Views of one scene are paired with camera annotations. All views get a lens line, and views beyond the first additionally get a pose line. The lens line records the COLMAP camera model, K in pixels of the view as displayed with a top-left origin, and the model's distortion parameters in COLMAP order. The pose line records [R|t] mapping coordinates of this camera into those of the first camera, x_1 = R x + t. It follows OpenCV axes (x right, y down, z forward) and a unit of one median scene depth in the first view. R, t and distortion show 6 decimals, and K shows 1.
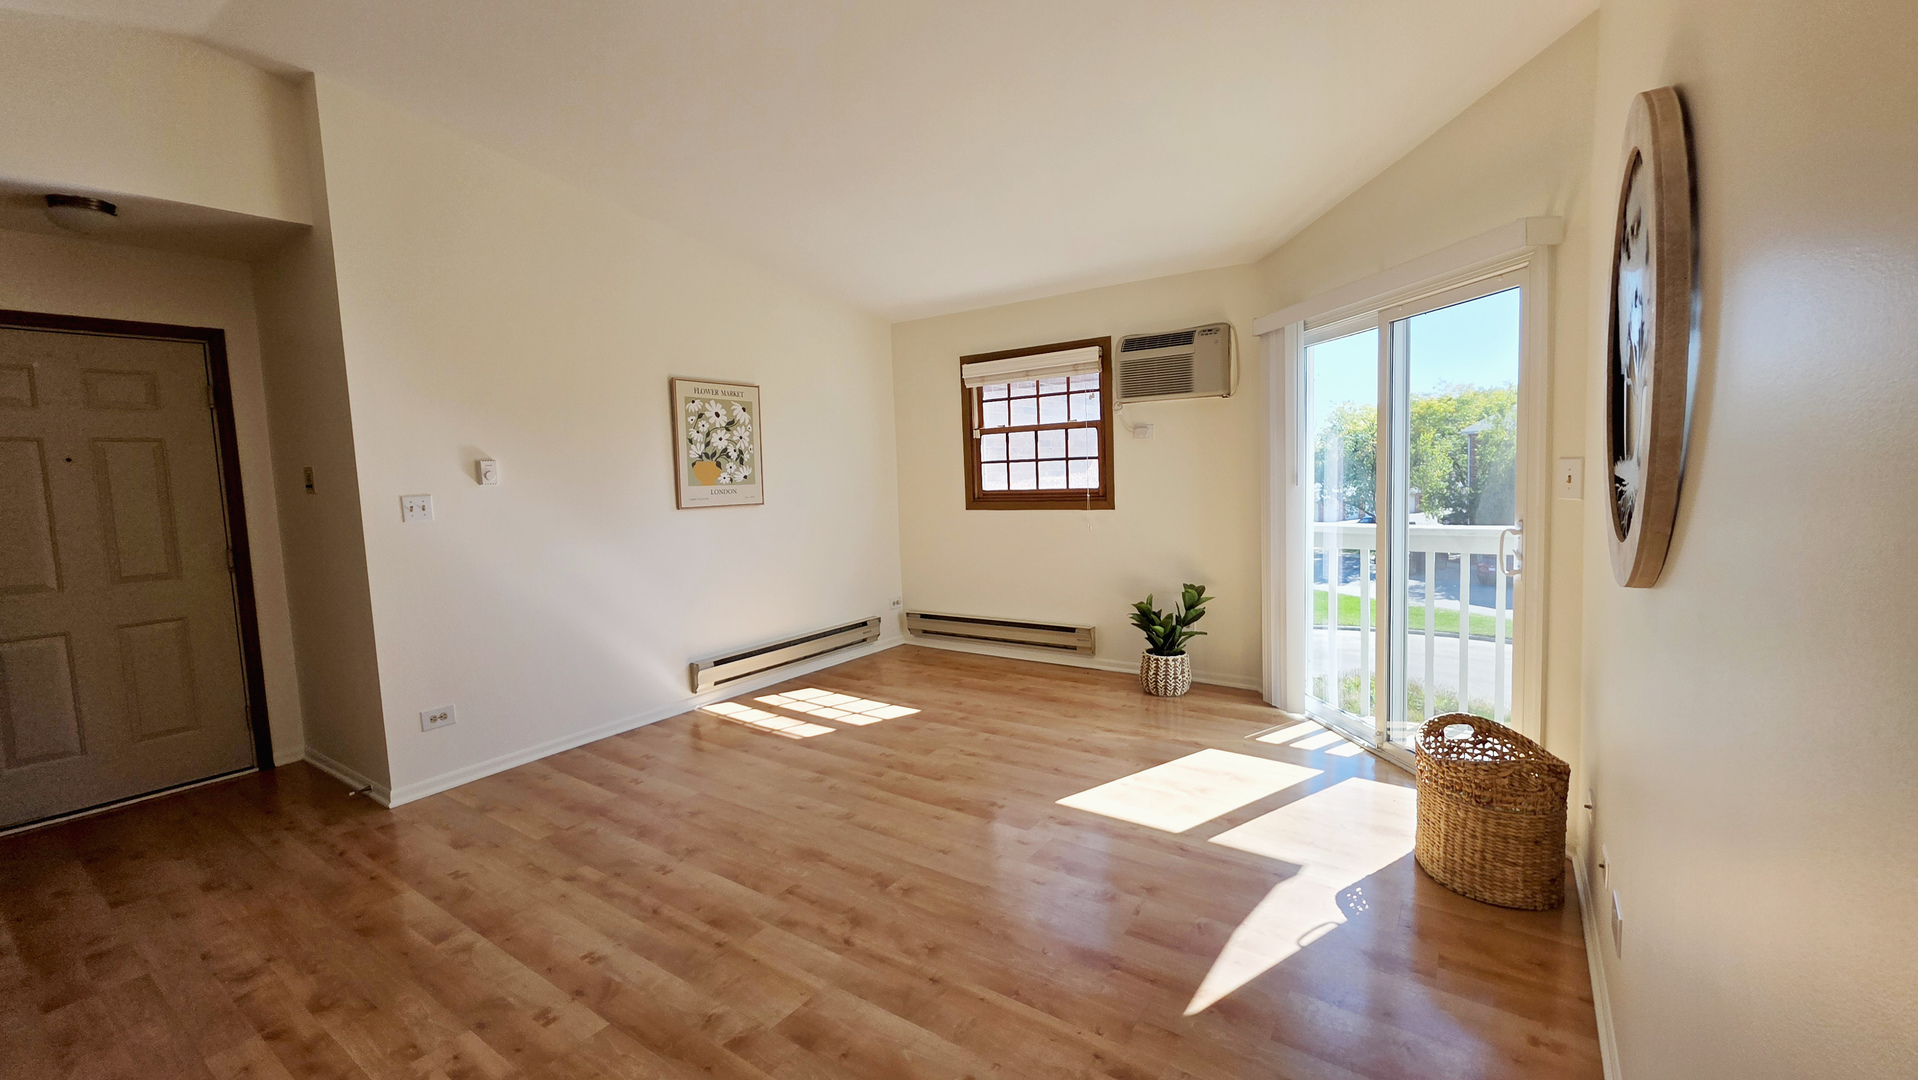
lens RADIAL K [[768.7, 0, 974.0], [0, 768.7, 534.3], [0, 0, 1]] dist [0.000764, -0.000208]
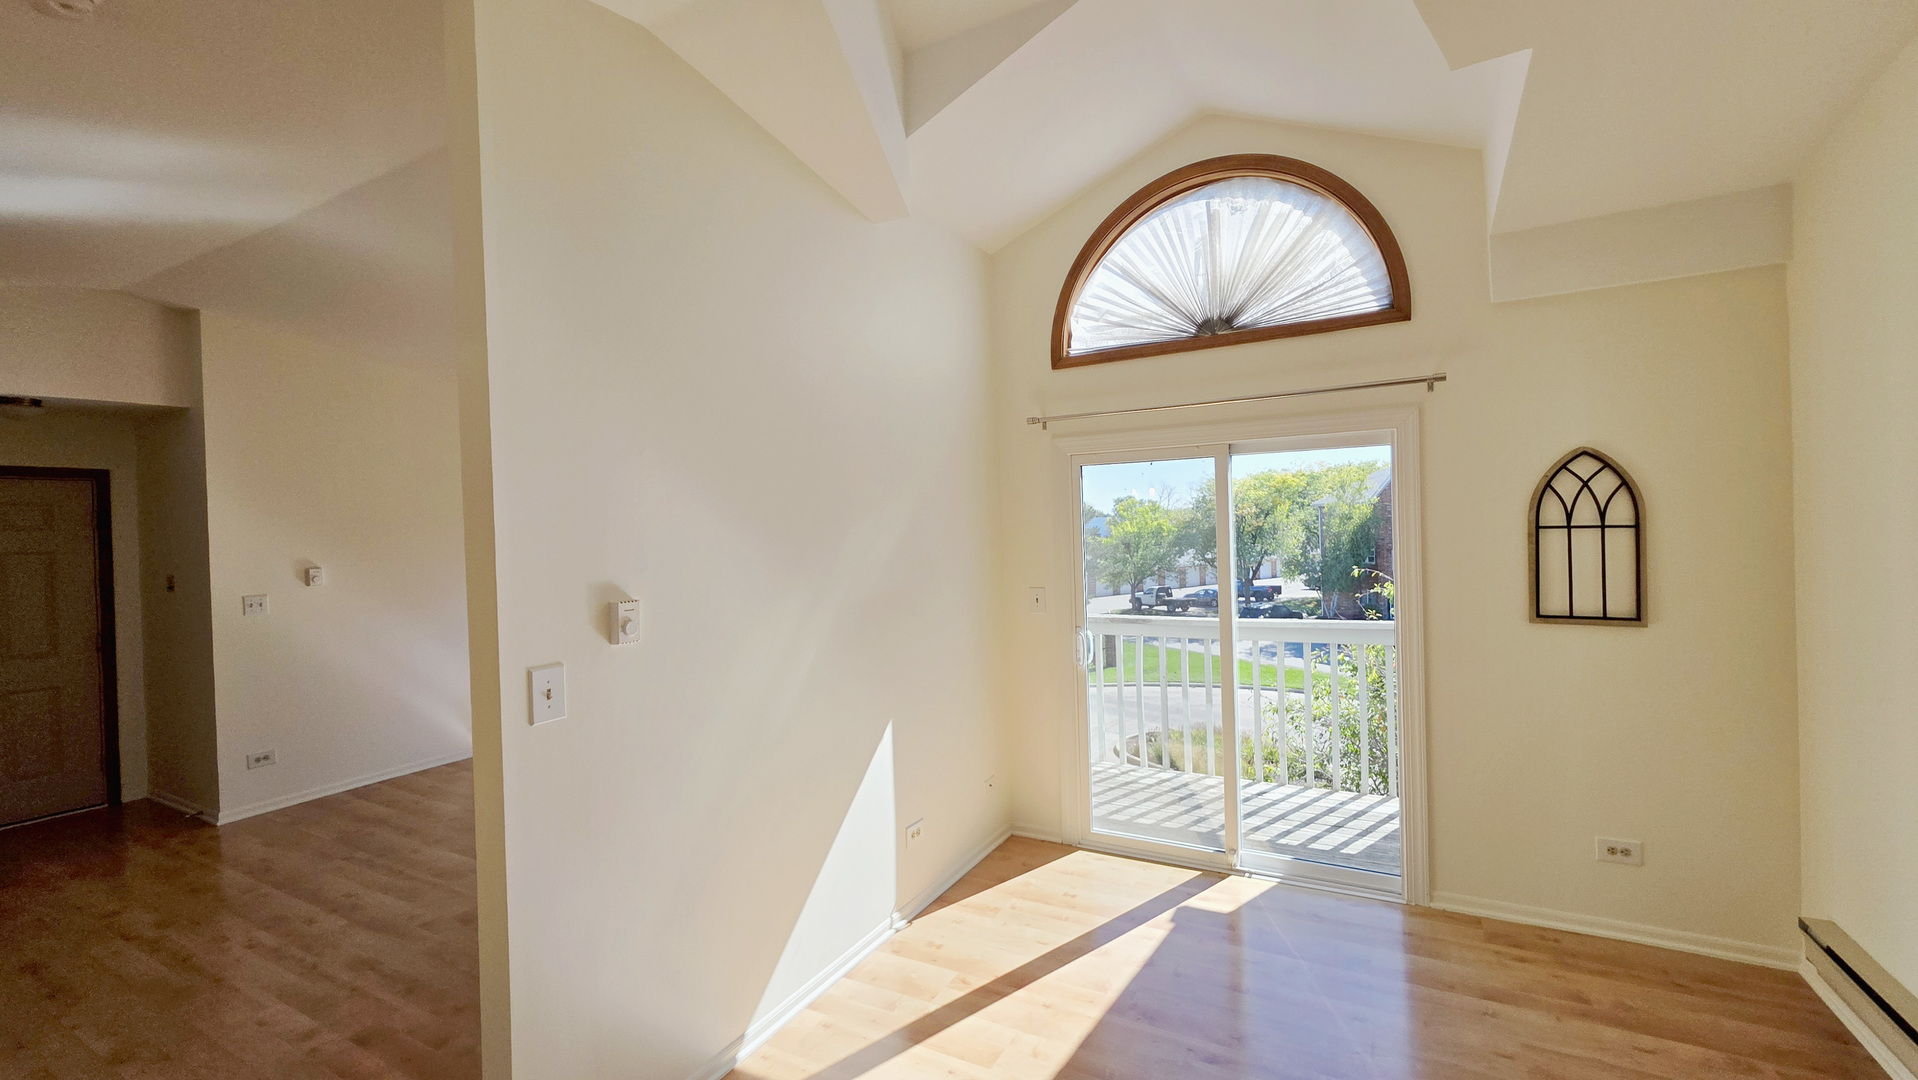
lens RADIAL K [[768.7, 0, 974.0], [0, 768.7, 534.3], [0, 0, 1]] dist [0.000764, -0.000208]
pose [[0.993782, 0.008707, 0.111003, 0.354242], [0.000023, 0.996921, -0.078409, -0.045001], [-0.111344, 0.077924, 0.990722, -0.458911]]
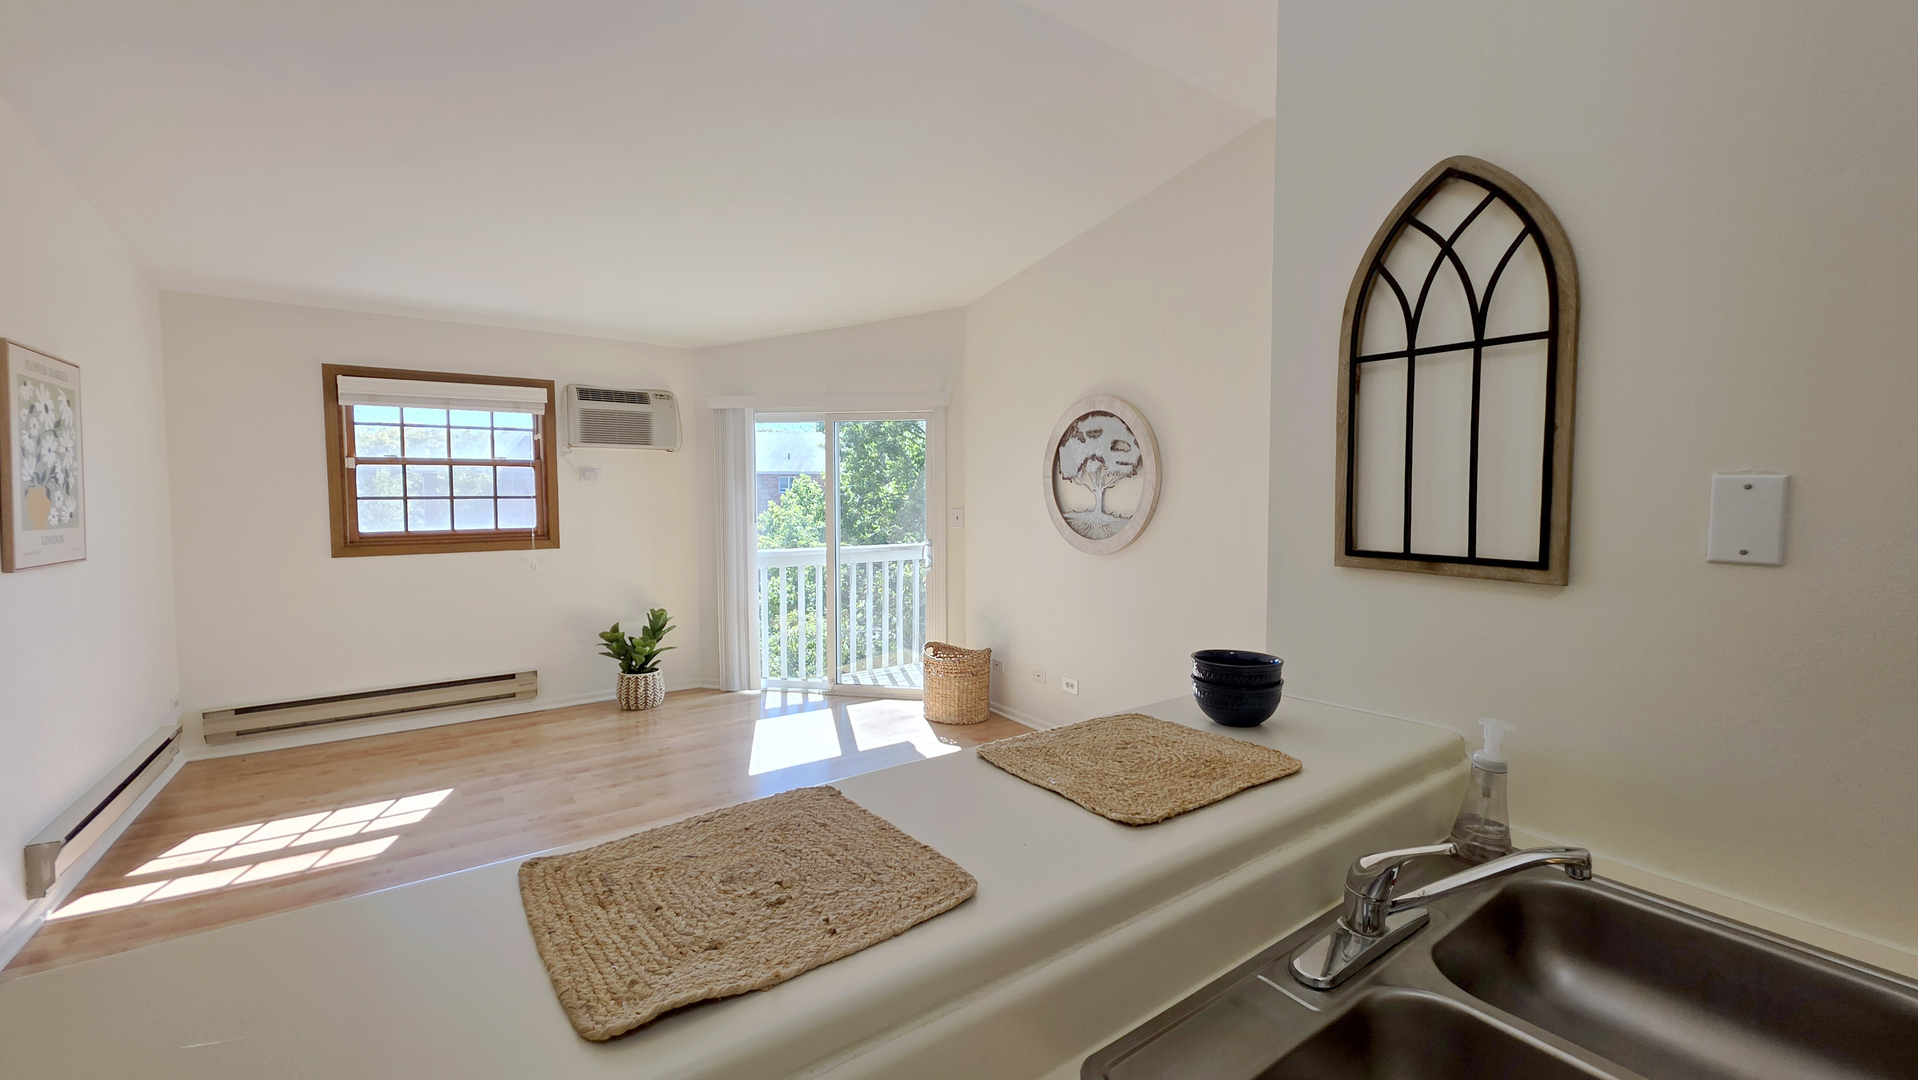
lens RADIAL K [[768.7, 0, 974.0], [0, 768.7, 534.3], [0, 0, 1]] dist [0.000764, -0.000208]
pose [[0.330174, -0.018671, 0.943736, -0.760522], [0.068484, 0.997643, -0.004222, -0.010846], [-0.941433, 0.066024, 0.330674, 0.172656]]
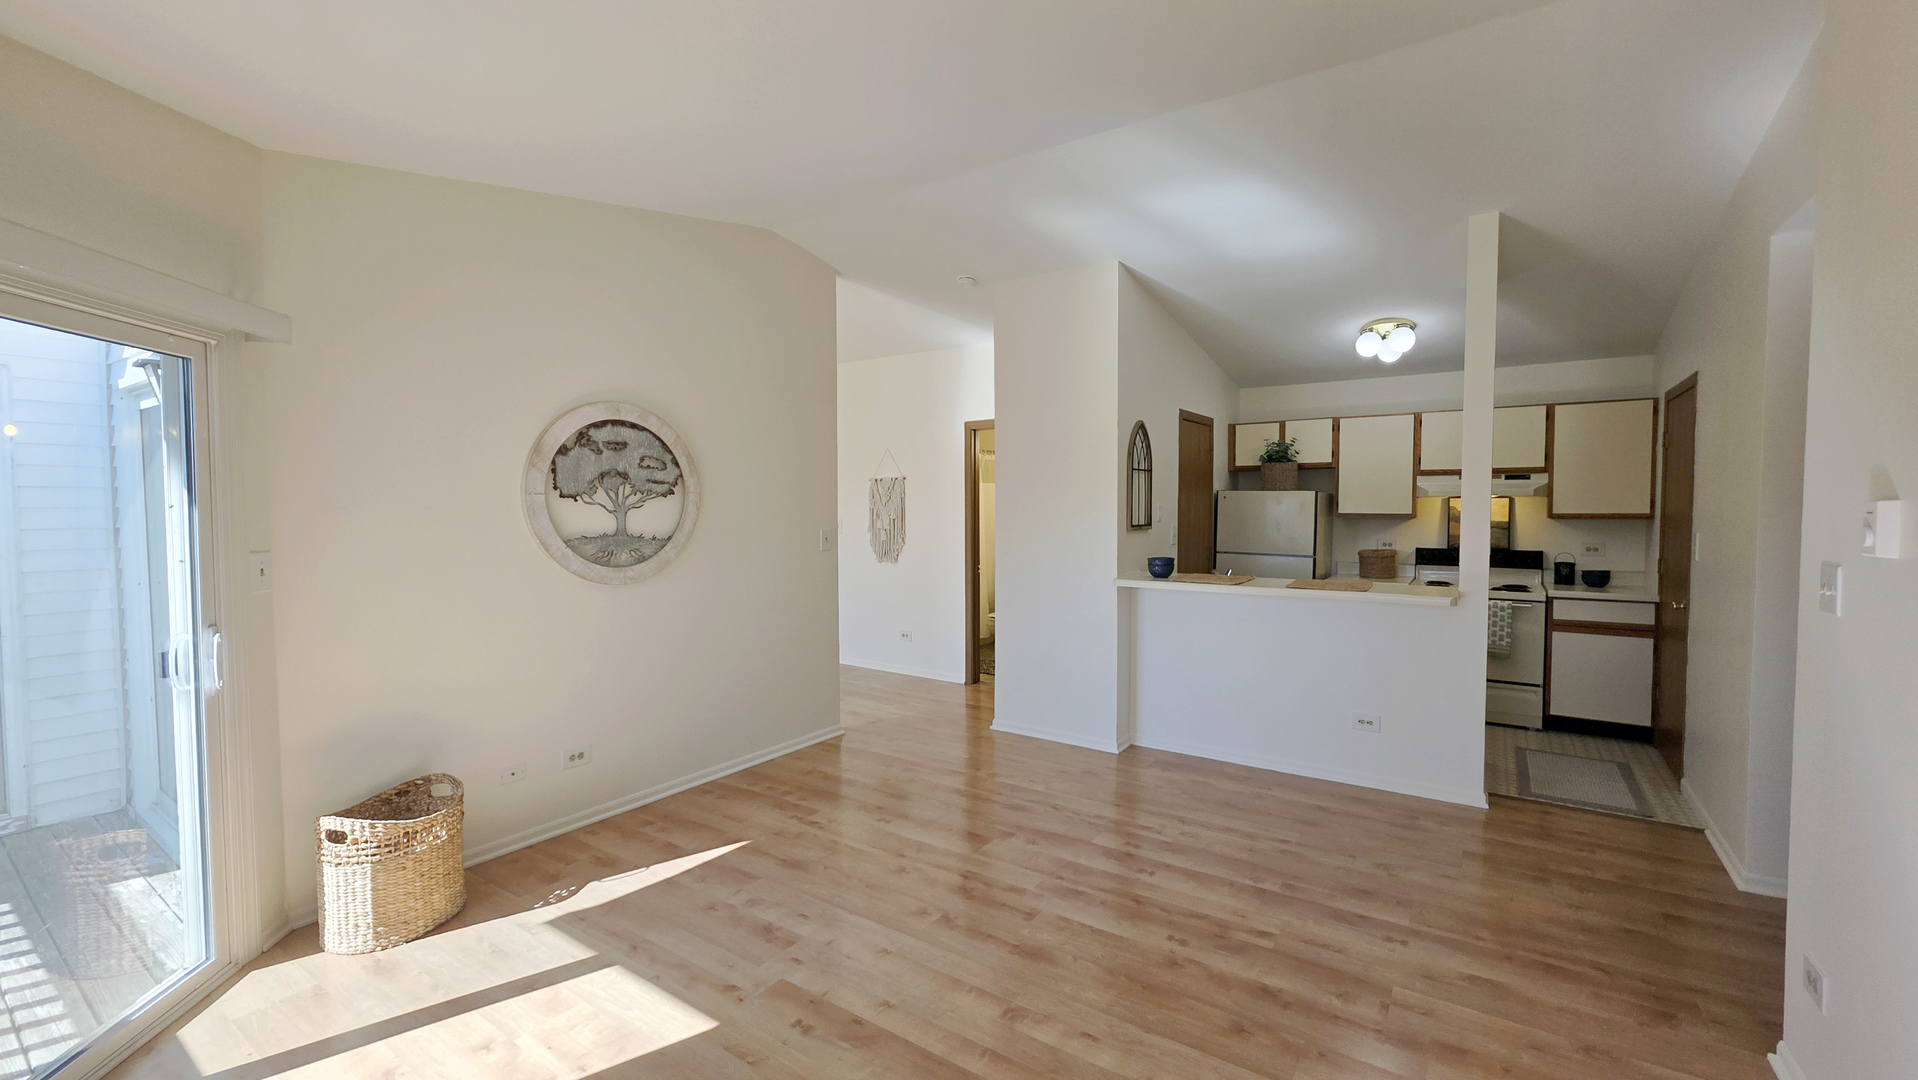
lens RADIAL K [[768.7, 0, 974.0], [0, 768.7, 534.3], [0, 0, 1]] dist [0.000764, -0.000208]
pose [[-0.999154, 0.039052, -0.012930, -0.107243], [0.037116, 0.991336, 0.125998, -0.138605], [0.017738, 0.125411, -0.991946, 1.304430]]
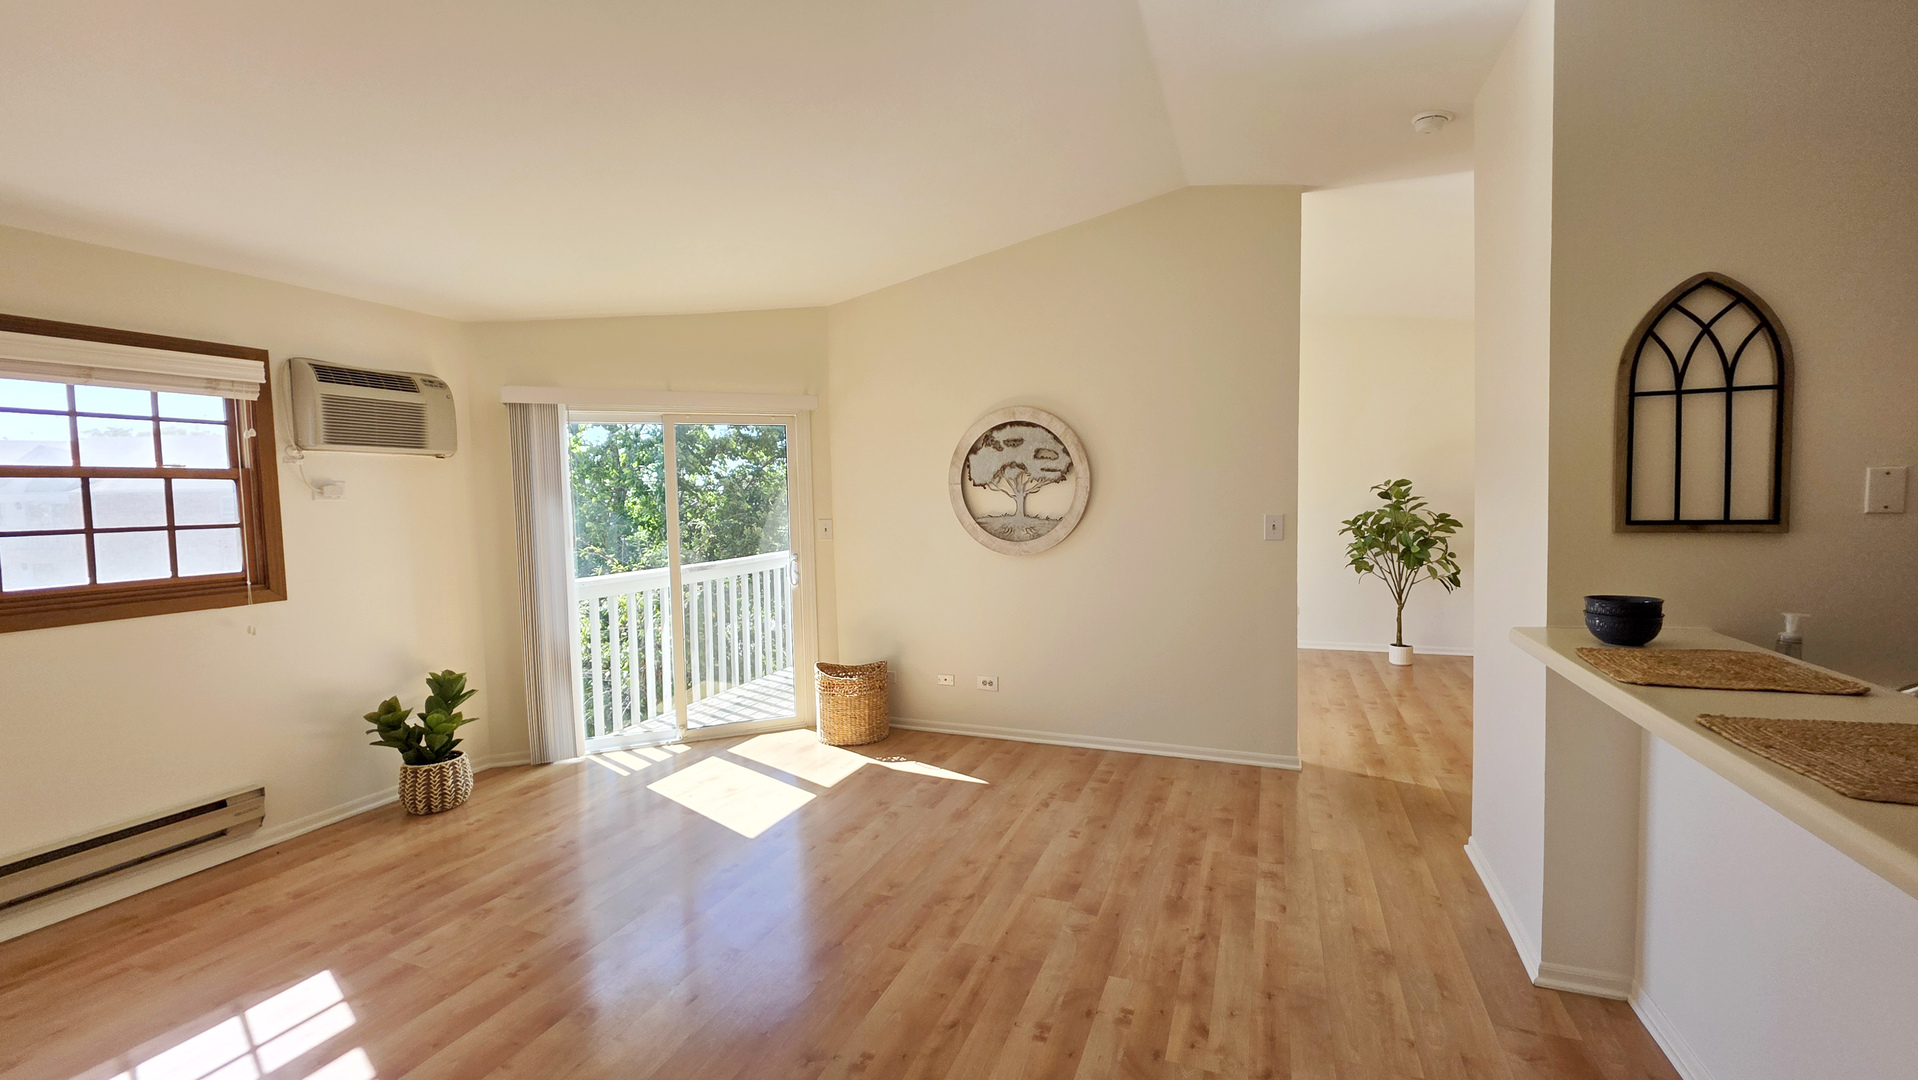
lens RADIAL K [[763.0, 0, 966.2], [0, 763.0, 534.2], [0, 0, 1]] dist [0.003524, 0.000112]
pose [[-0.218754, -0.008097, 0.975746, -0.783791], [0.114889, 0.992796, 0.033996, -0.055073], [-0.968993, 0.119539, -0.216248, 0.690422]]
